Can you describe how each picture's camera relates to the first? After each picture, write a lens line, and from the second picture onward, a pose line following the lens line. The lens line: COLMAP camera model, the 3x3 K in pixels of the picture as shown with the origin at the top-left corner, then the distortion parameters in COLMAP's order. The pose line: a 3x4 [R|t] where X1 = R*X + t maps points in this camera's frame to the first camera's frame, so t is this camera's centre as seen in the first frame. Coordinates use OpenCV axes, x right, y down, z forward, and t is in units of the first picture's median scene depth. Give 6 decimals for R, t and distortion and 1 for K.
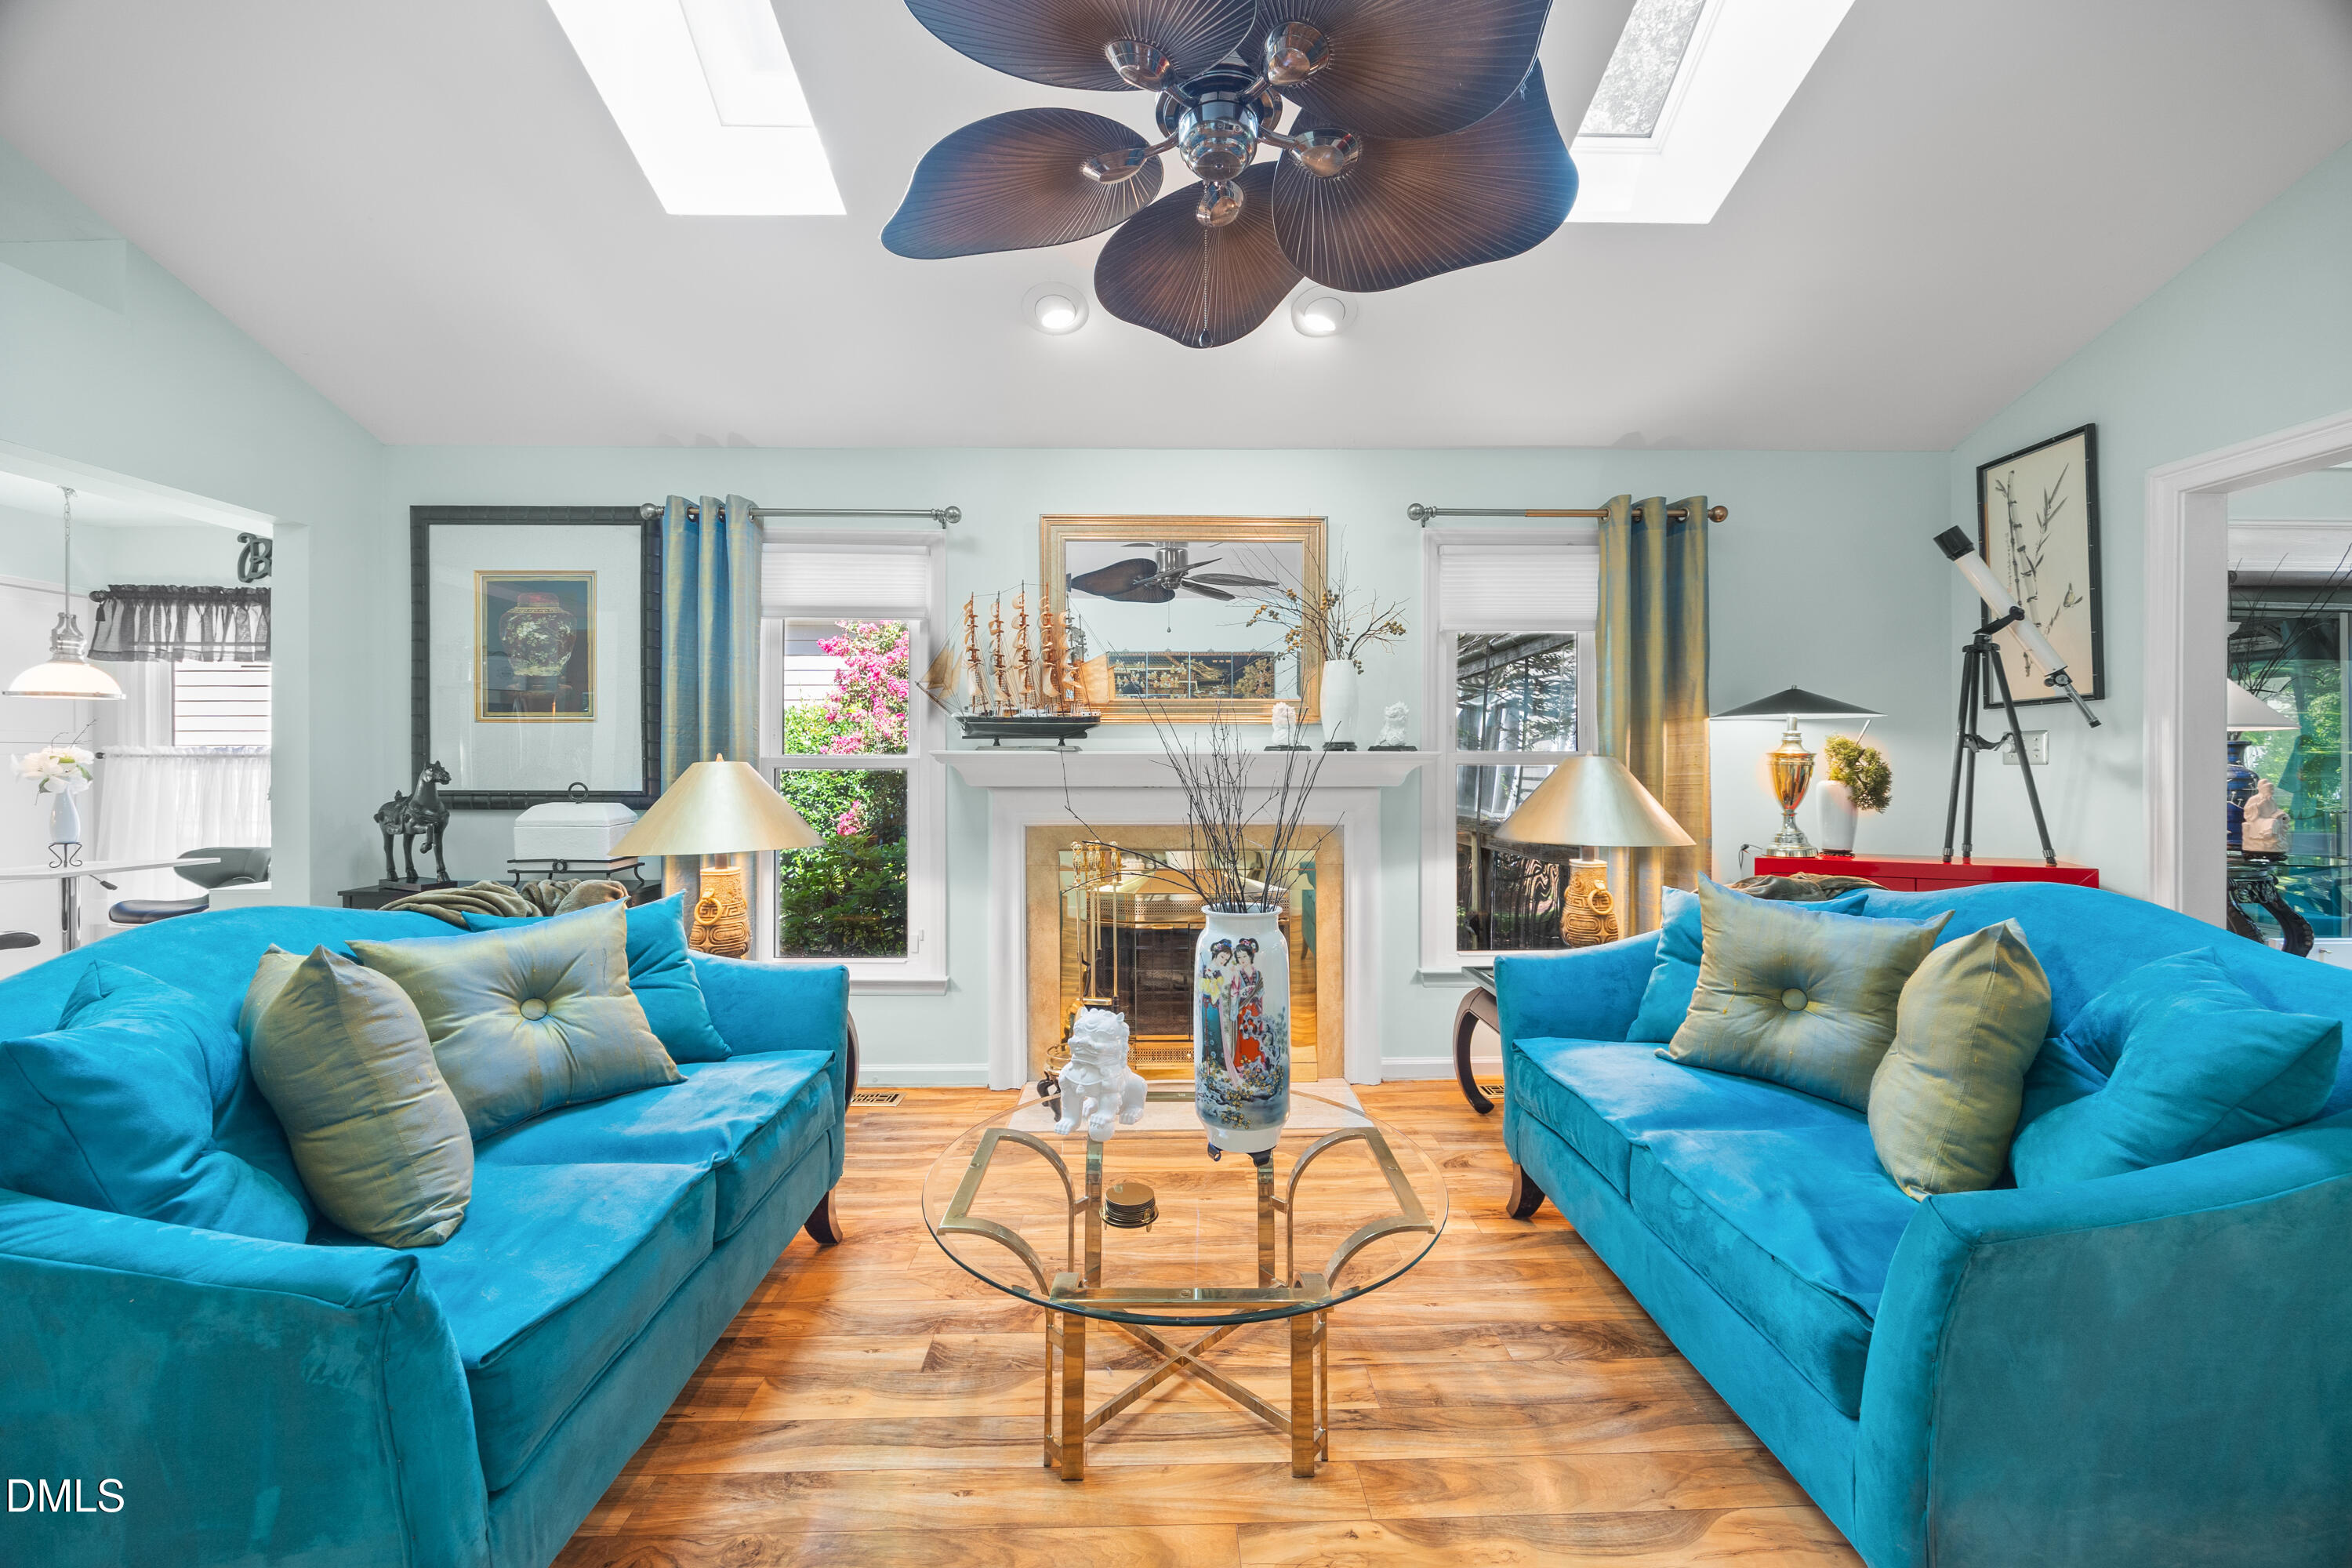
lens RADIAL K [[919.1, 0, 1175.9], [0, 919.1, 761.6], [0, 0, 1]] dist [-0.009263, 0.000430]
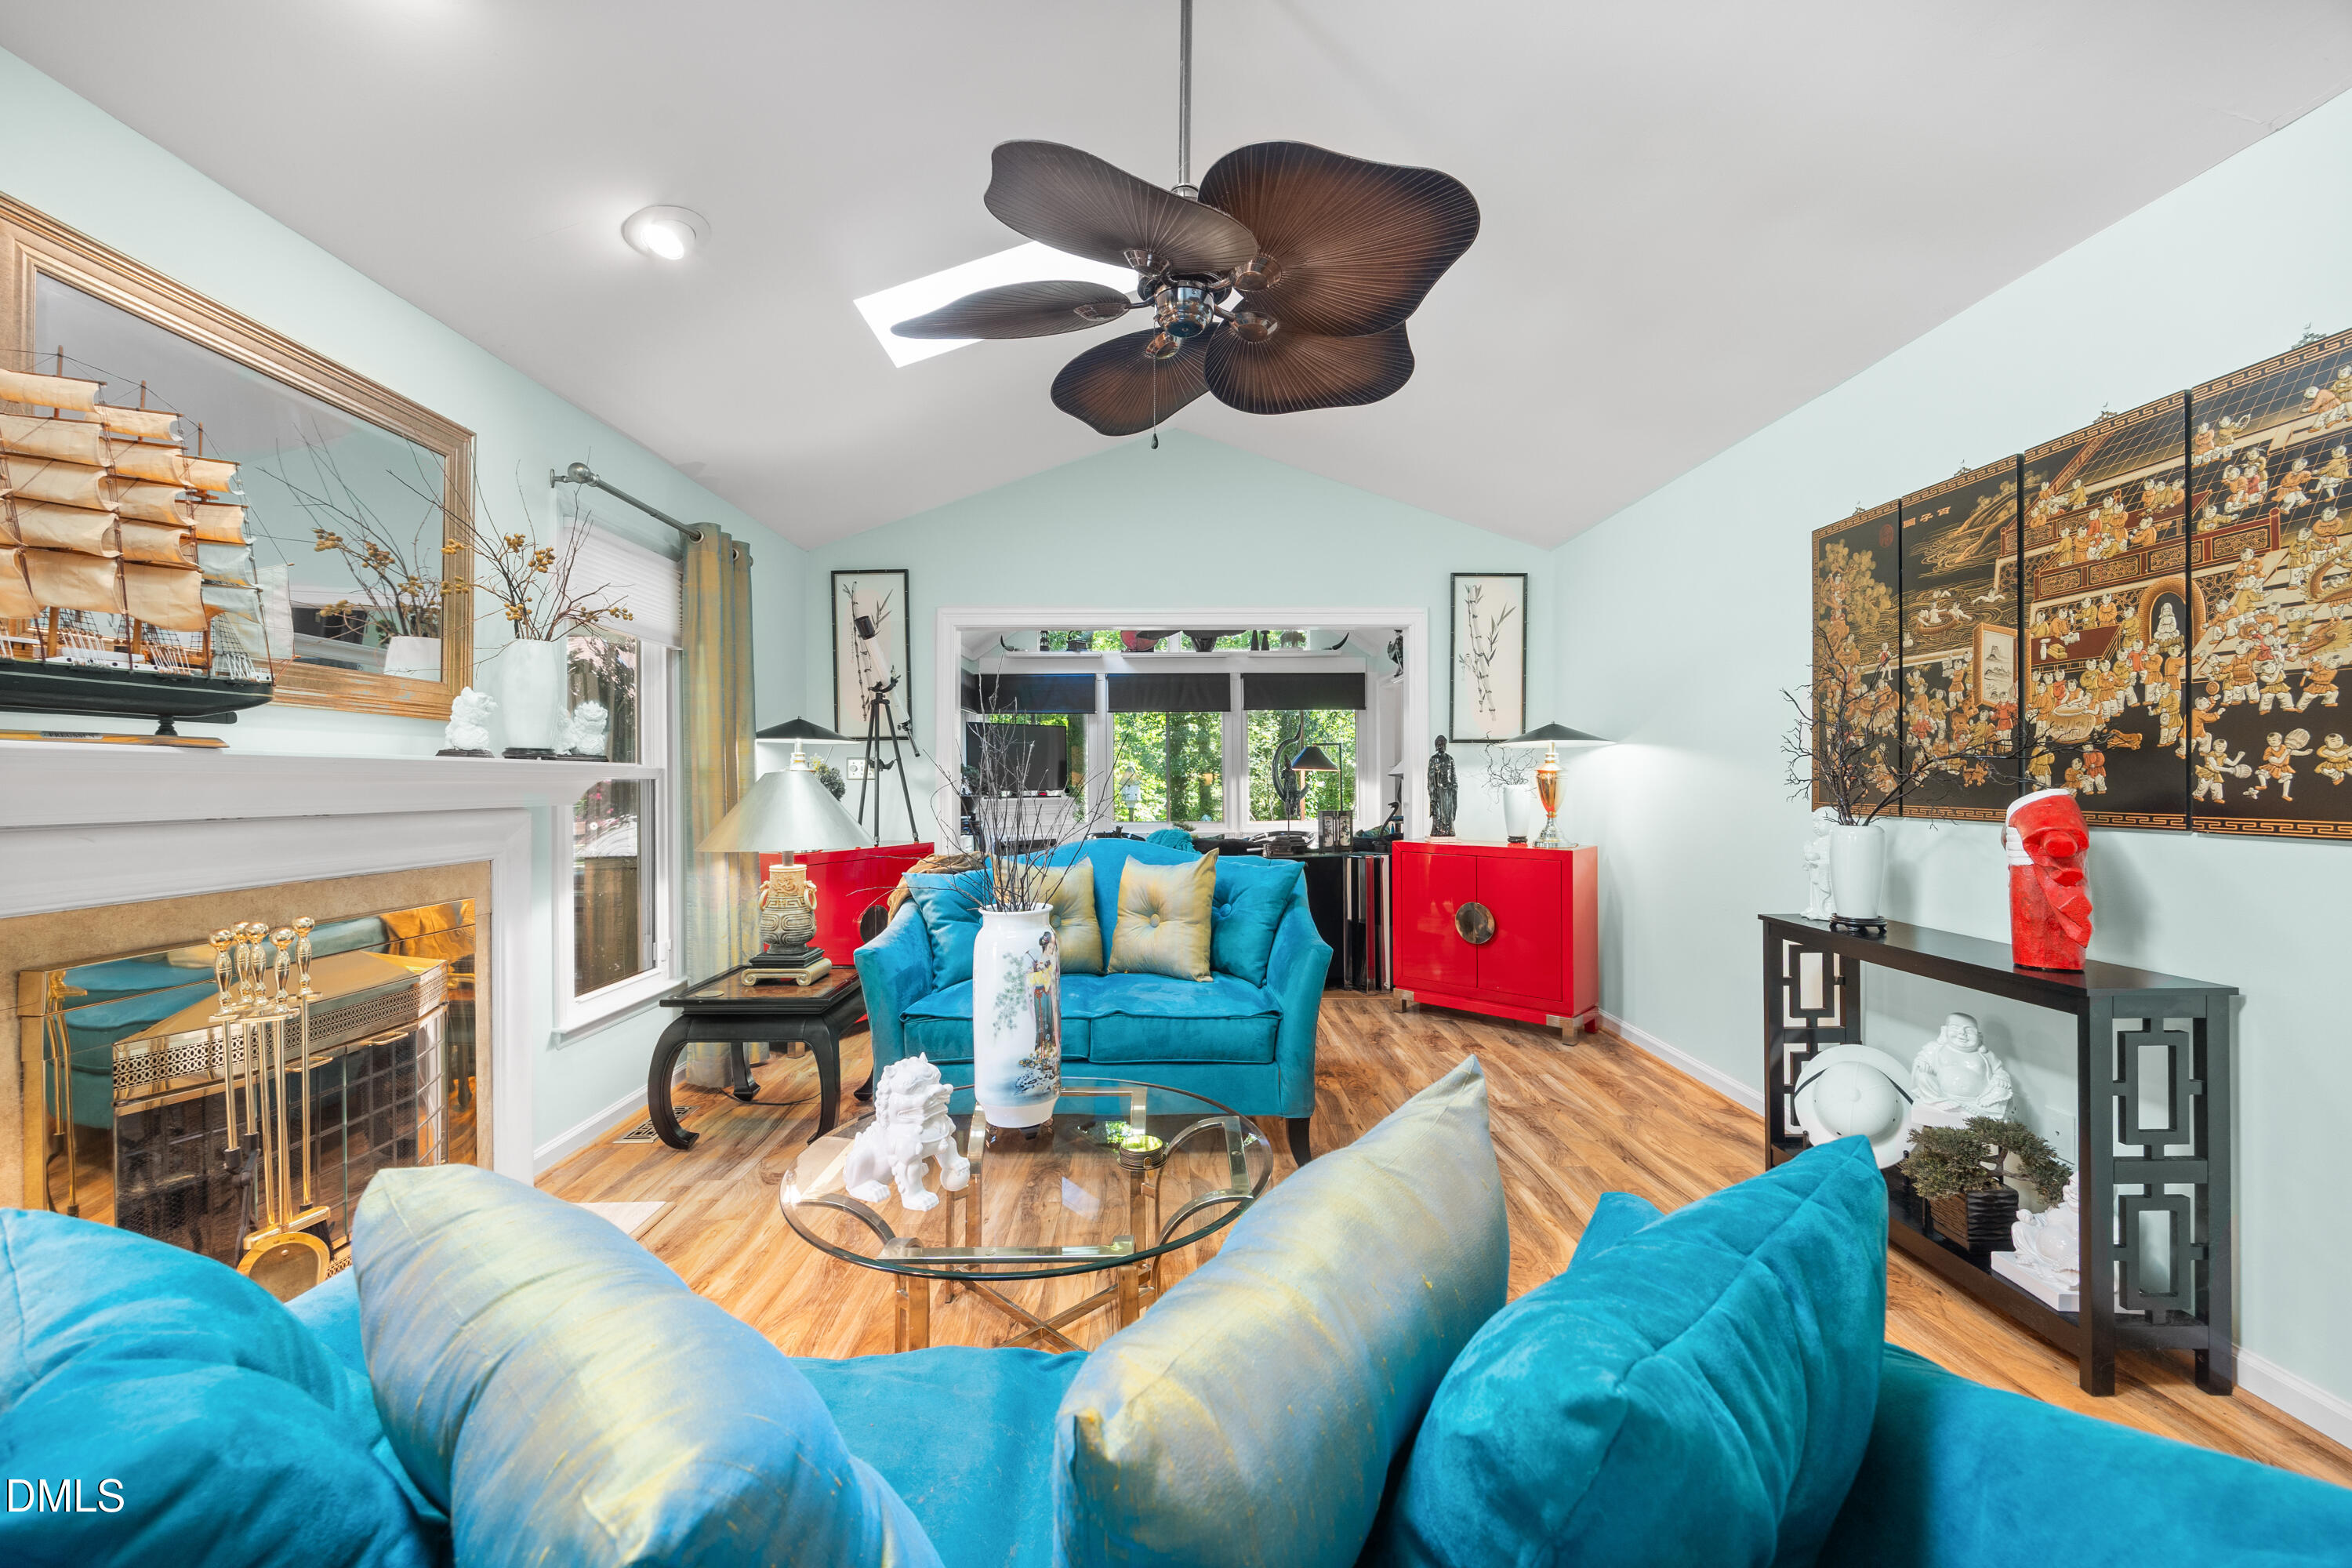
lens RADIAL K [[919.1, 0, 1167.1], [0, 919.1, 790.0], [0, 0, 1]] dist [-0.009263, 0.000430]
pose [[0.008165, -0.009313, 0.999923, -0.574637], [-0.003382, 0.999951, 0.009341, 0.004458], [-0.999961, -0.003458, 0.008133, 0.479354]]
